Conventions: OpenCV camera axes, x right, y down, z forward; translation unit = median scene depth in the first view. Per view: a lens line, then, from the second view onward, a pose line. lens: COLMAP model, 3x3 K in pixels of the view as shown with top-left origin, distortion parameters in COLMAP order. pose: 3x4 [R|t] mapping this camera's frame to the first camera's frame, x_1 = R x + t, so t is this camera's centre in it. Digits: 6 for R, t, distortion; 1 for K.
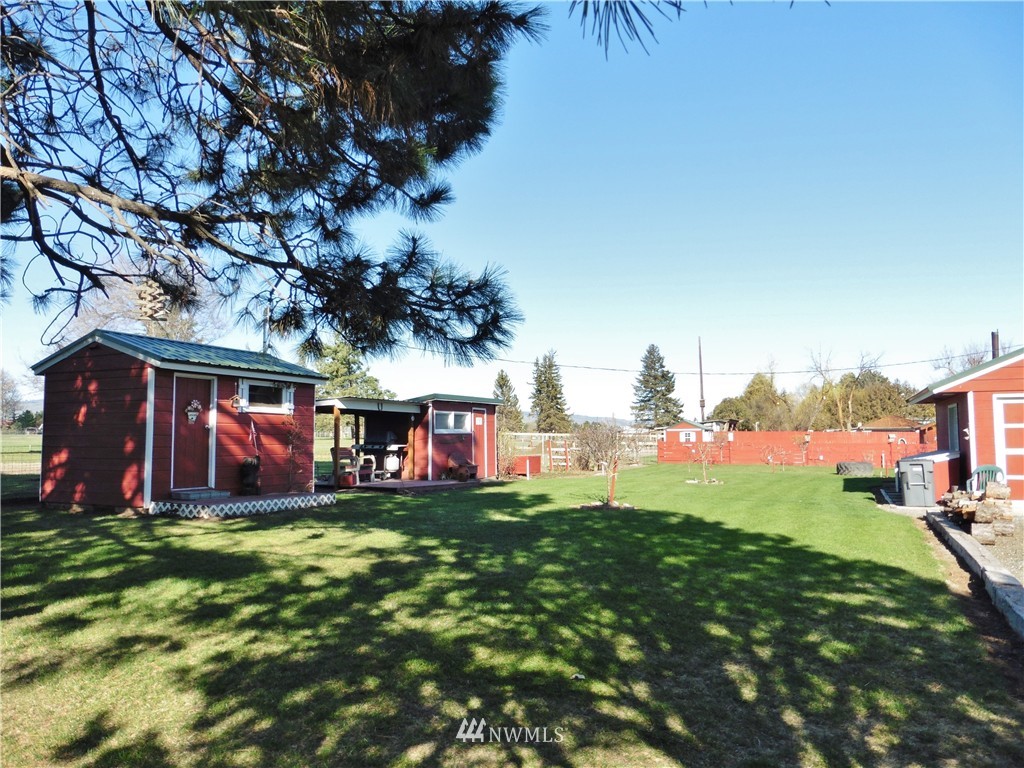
lens RADIAL K [[743.7, 0, 512.5], [0, 743.7, 380.3], [0, 0, 1]] dist [-0.050620, 0.033412]
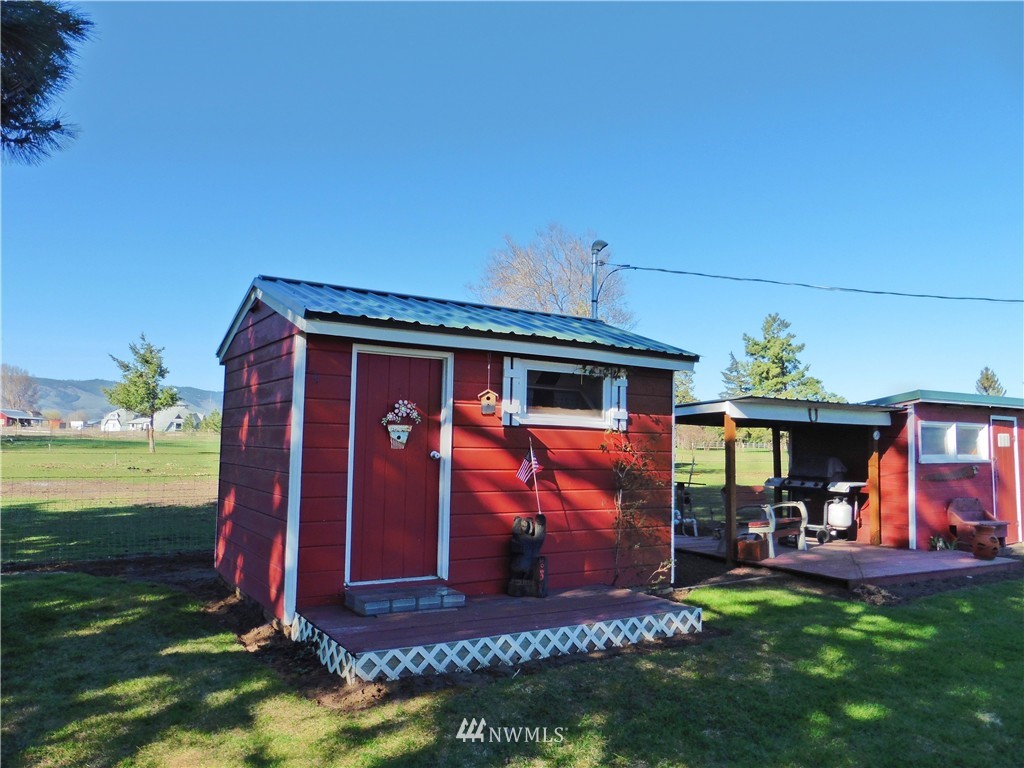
lens RADIAL K [[743.7, 0, 520.7], [0, 743.7, 376.9], [0, 0, 1]] dist [-0.050620, 0.033412]
pose [[0.842121, -0.025554, -0.538682, -0.063136], [0.016977, 0.999638, -0.020881, 0.014797], [0.539021, 0.008439, 0.842250, 0.406669]]
